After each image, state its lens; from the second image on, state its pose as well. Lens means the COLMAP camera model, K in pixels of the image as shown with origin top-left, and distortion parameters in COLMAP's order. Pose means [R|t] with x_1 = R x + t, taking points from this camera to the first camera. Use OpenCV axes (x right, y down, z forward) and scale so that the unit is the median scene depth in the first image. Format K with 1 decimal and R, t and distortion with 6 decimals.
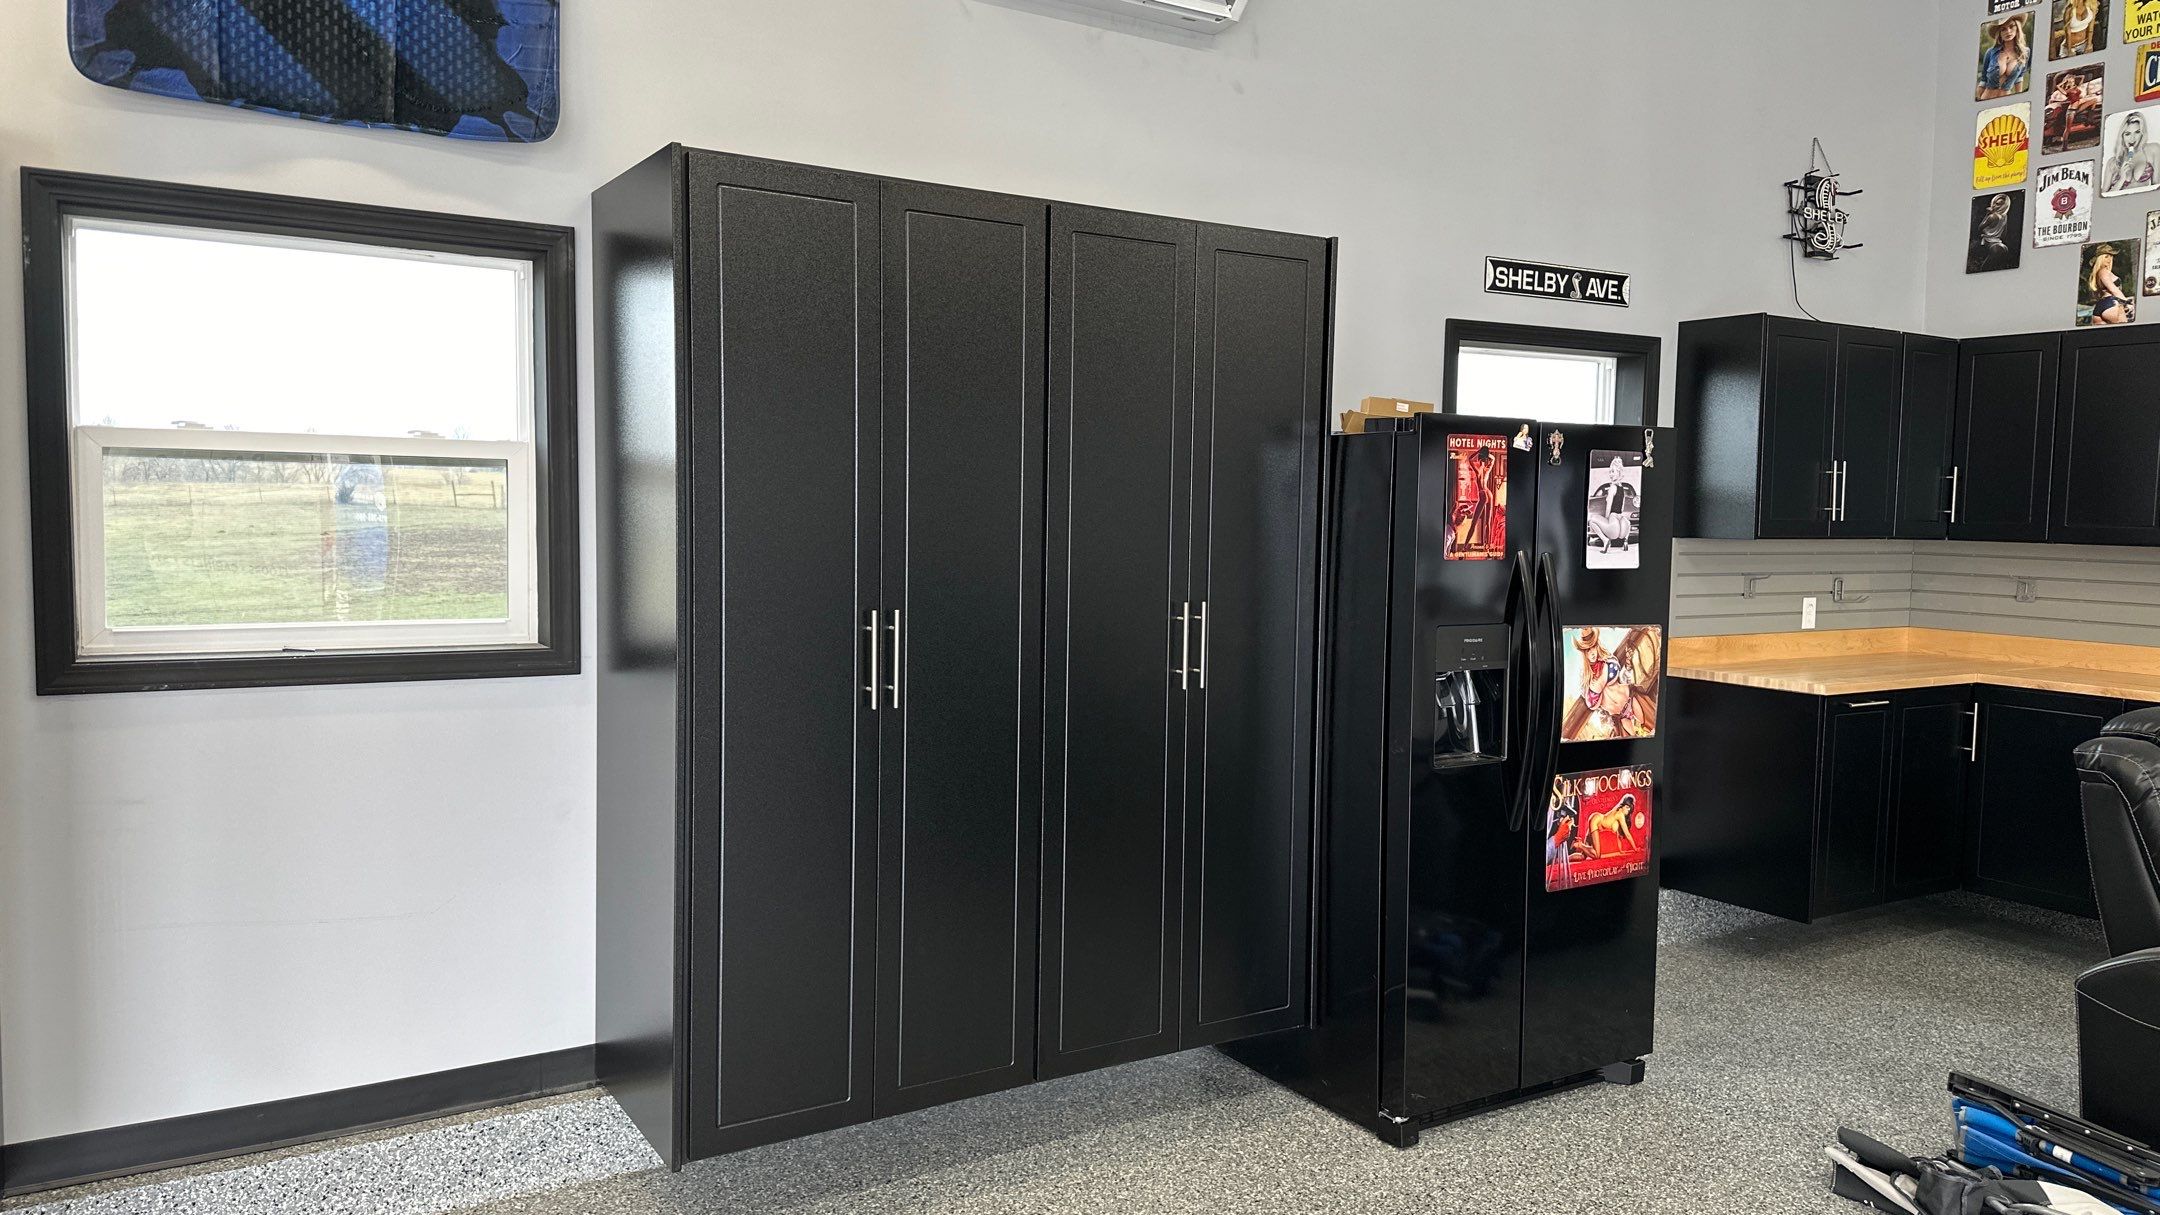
lens RADIAL K [[1529.9, 0, 1094.5], [0, 1529.9, 618.7], [0, 0, 1]] dist [-0.000738, -0.005881]
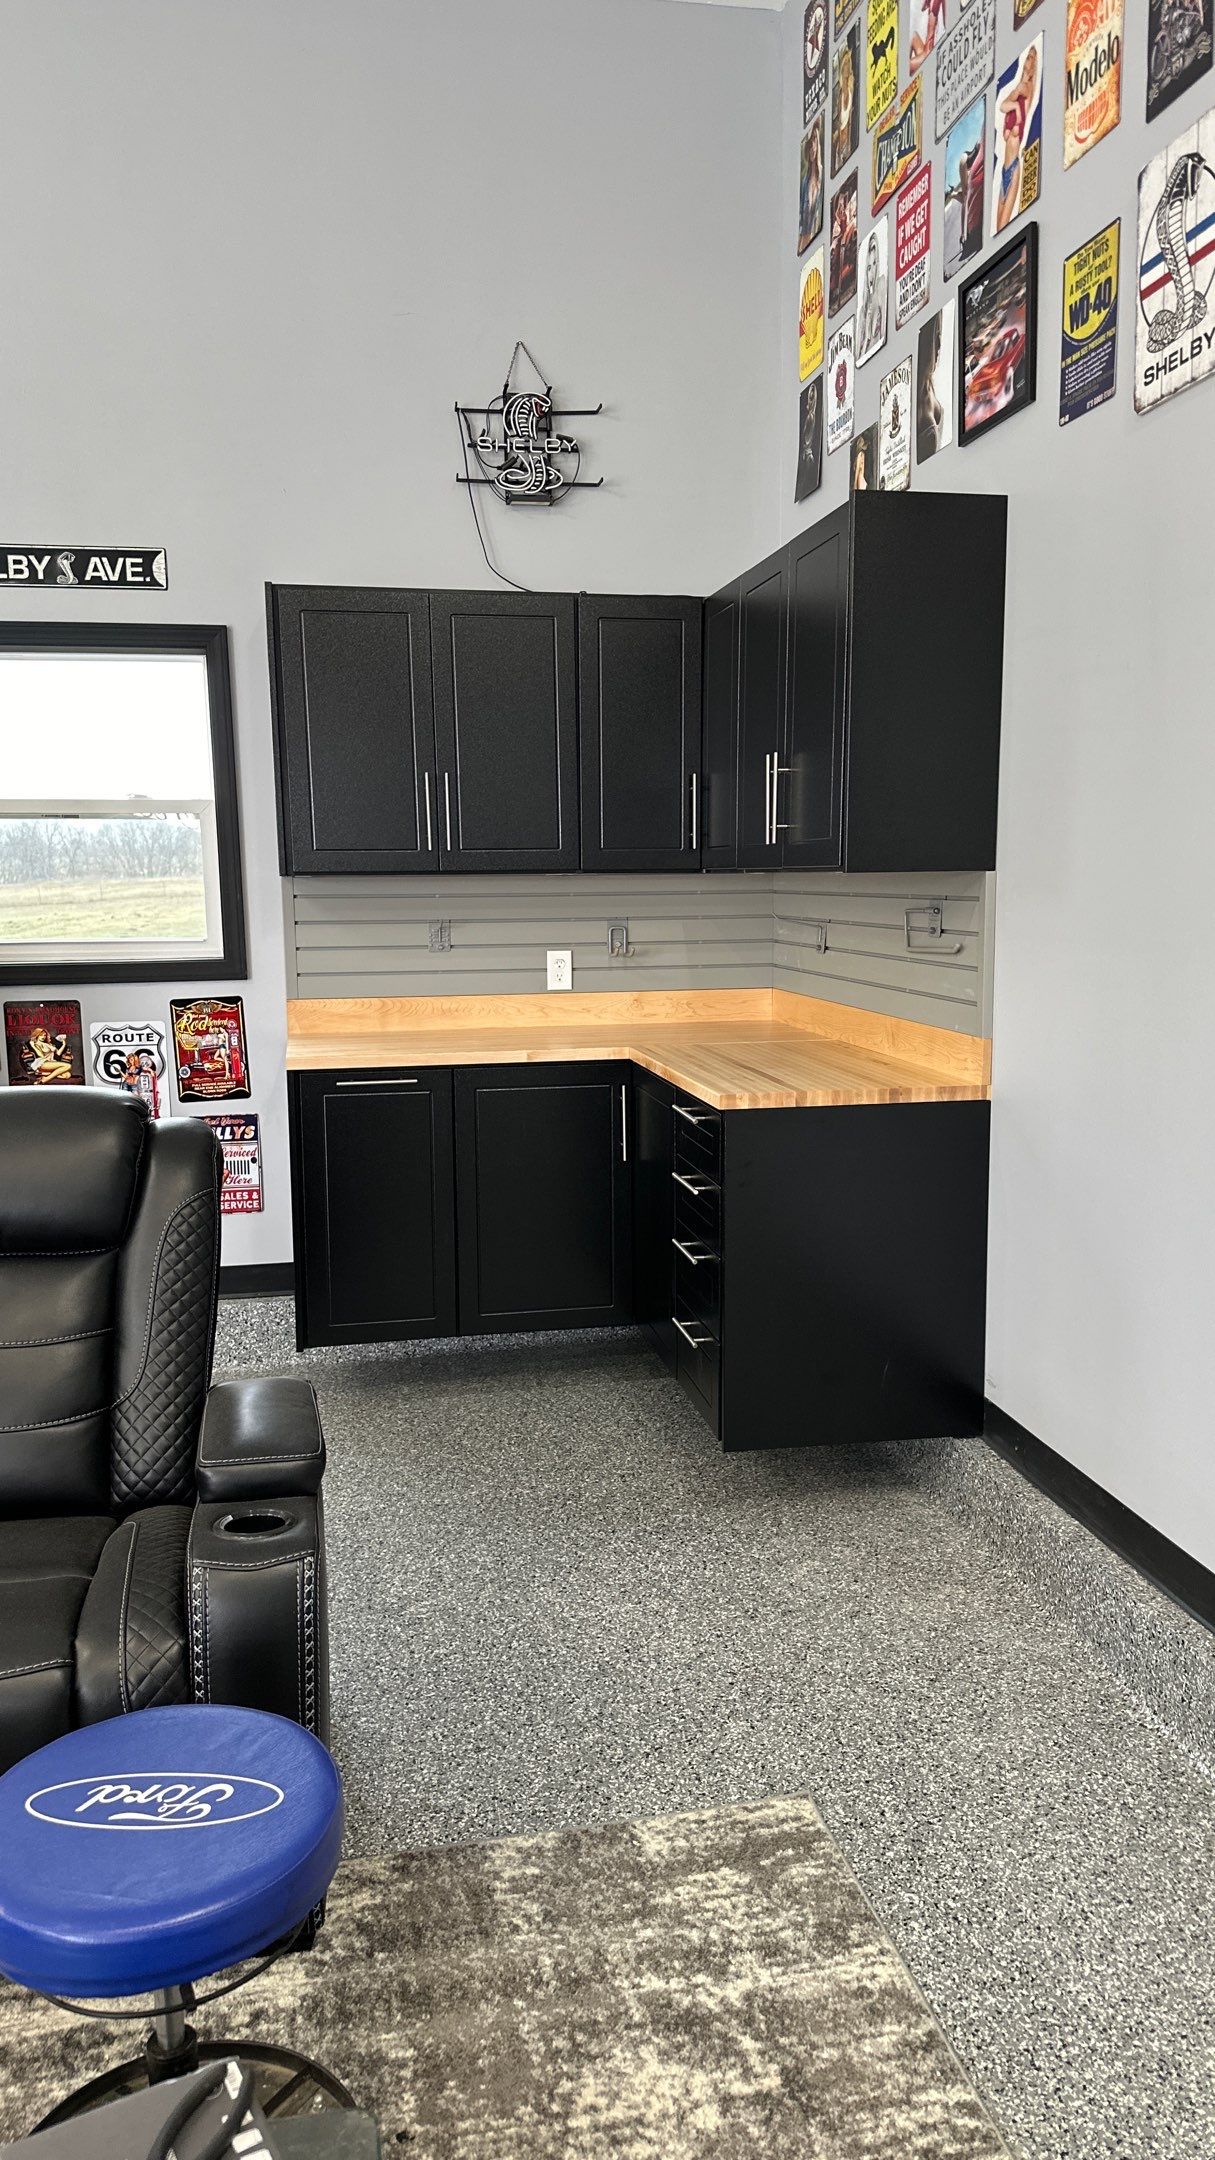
lens RADIAL K [[1518.3, 0, 596.7], [0, 1518.3, 1111.1], [0, 0, 1]] dist [0.053483, -0.056322]
pose [[0.933606, 0.032586, -0.356815, 0.876382], [-0.004662, 0.996876, 0.078841, 0.008042], [0.358270, -0.071943, 0.930842, 0.305975]]
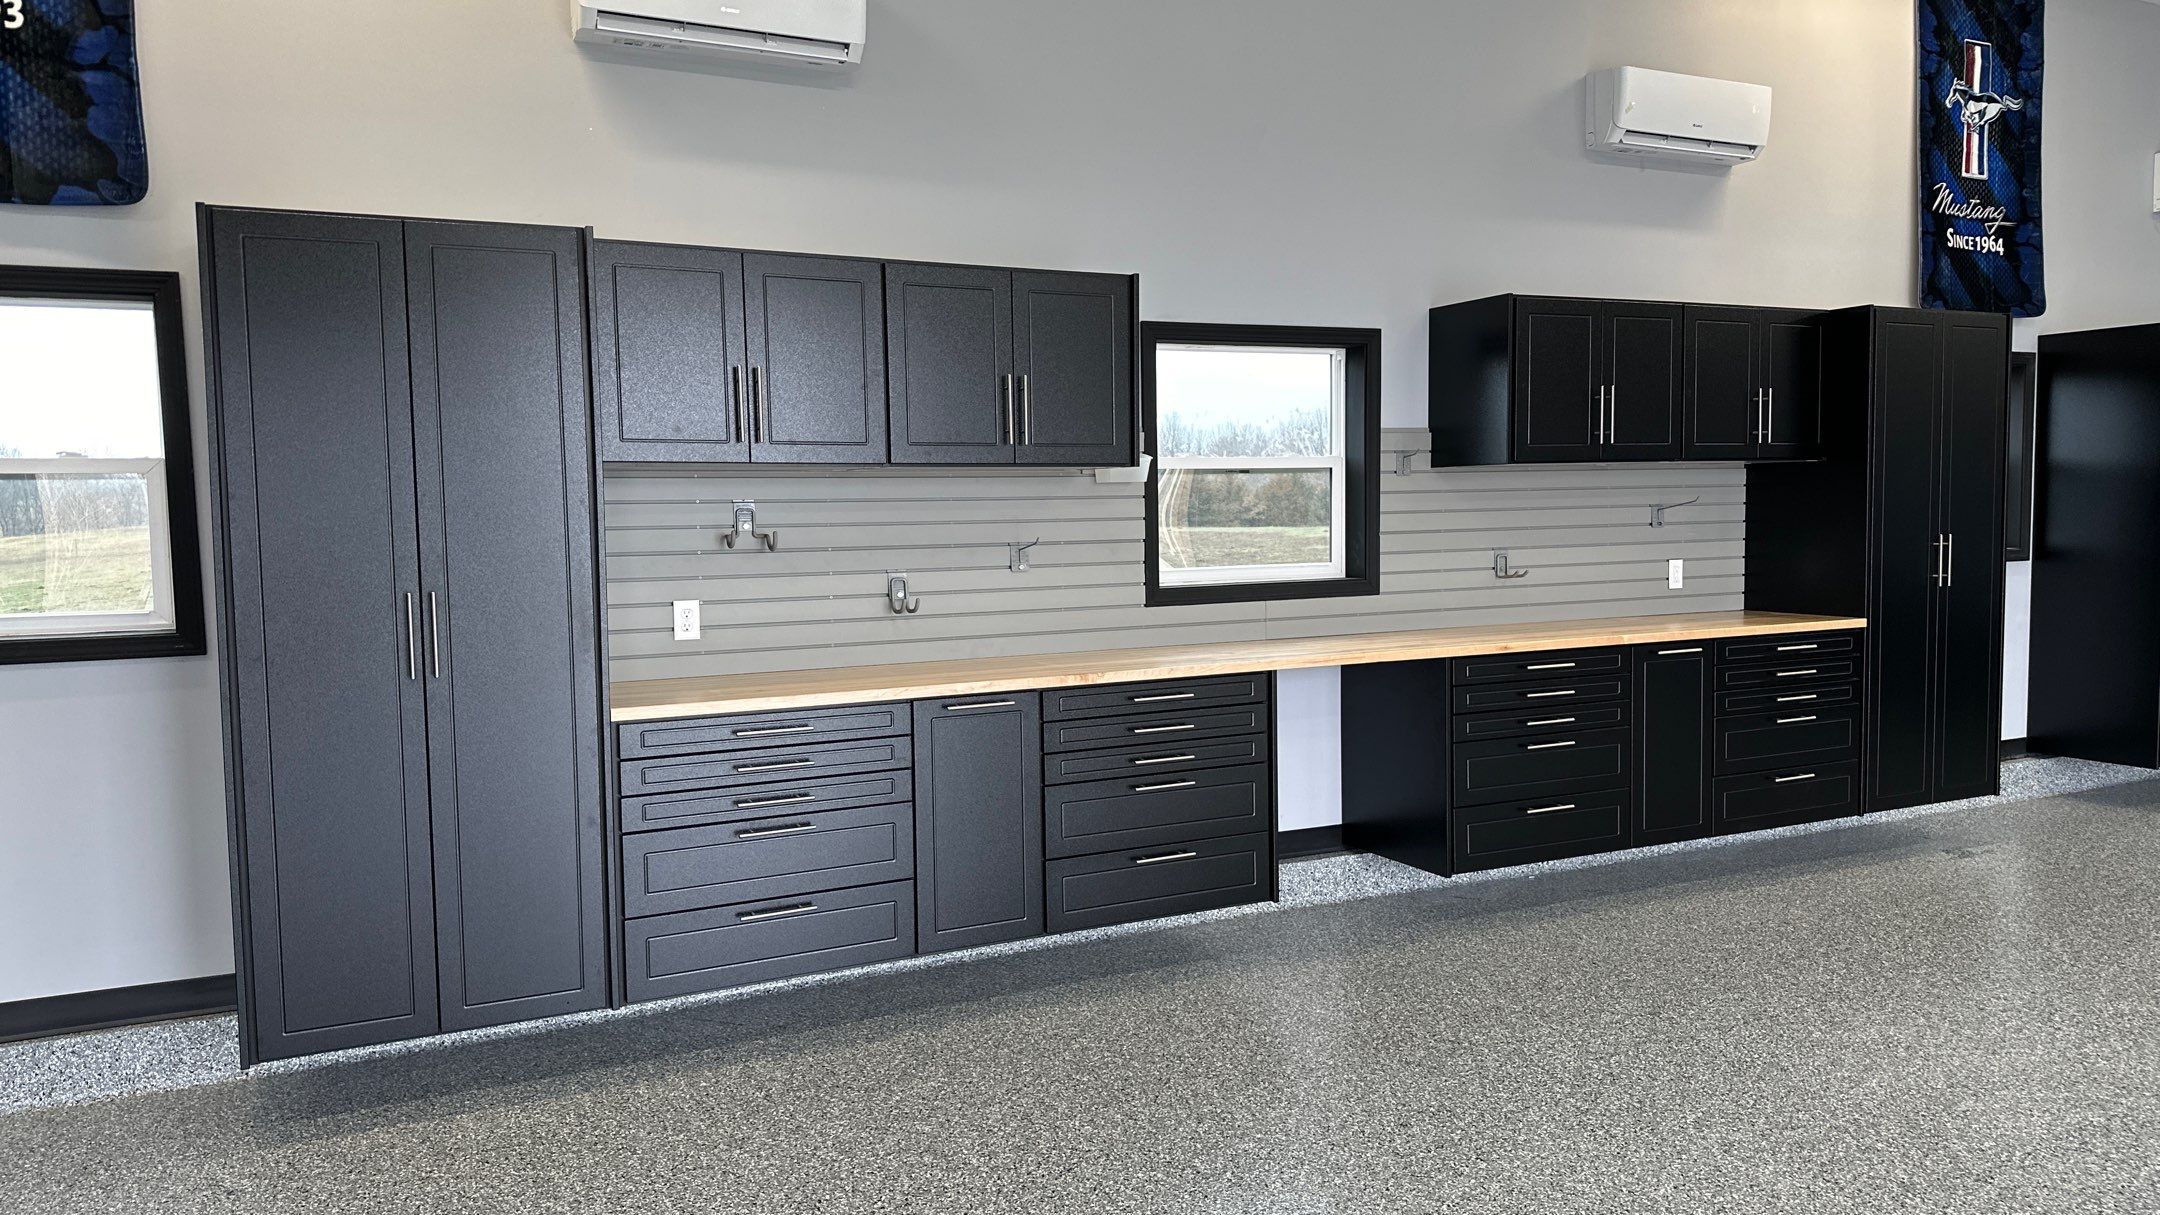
lens RADIAL K [[1518.3, 0, 1095.7], [0, 1518.3, 624.3], [0, 0, 1]] dist [0.053483, -0.056322]
pose [[0.995481, -0.027485, -0.090901, -0.951014], [0.027186, 0.999620, -0.004533, 0.065810], [0.090991, 0.002042, 0.995850, -0.812805]]
